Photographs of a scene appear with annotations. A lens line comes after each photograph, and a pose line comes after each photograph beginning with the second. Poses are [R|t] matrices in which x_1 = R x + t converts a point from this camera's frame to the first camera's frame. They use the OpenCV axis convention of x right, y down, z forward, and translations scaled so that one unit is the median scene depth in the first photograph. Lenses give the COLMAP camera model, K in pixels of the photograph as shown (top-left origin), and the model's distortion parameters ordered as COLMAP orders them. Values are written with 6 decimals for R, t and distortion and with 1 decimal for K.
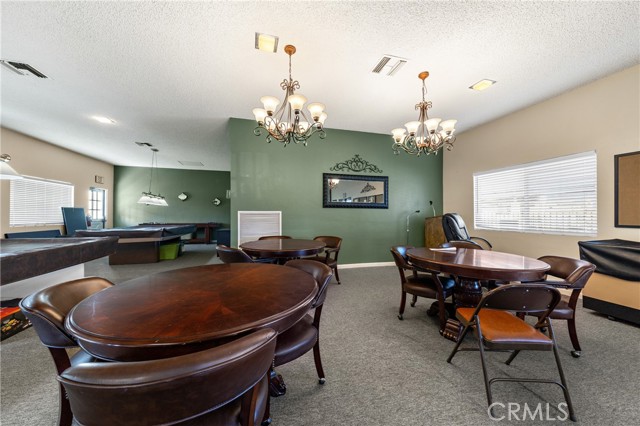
lens RADIAL K [[221.7, 0, 314.8], [0, 221.7, 213.4], [0, 0, 1]] dist [0.000277, 0.000014]
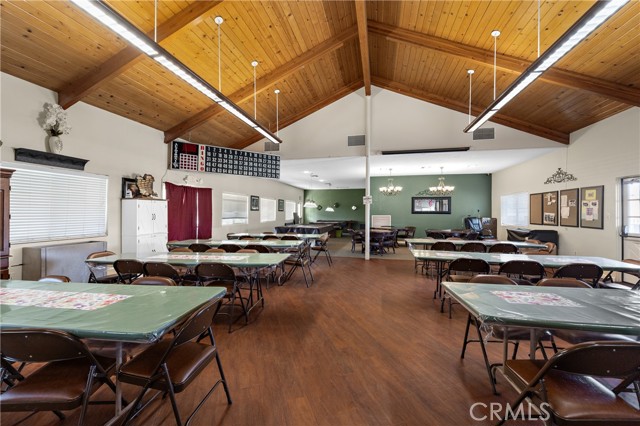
lens RADIAL K [[255.4, 0, 317.2], [0, 255.4, 214.0], [0, 0, 1]] dist [0.001607, 0.000052]
pose [[0.880448, 0.006211, -0.474101, 0.375526], [-0.005232, 0.999981, 0.003384, -0.026245], [0.474113, -0.000499, 0.880464, -1.463179]]
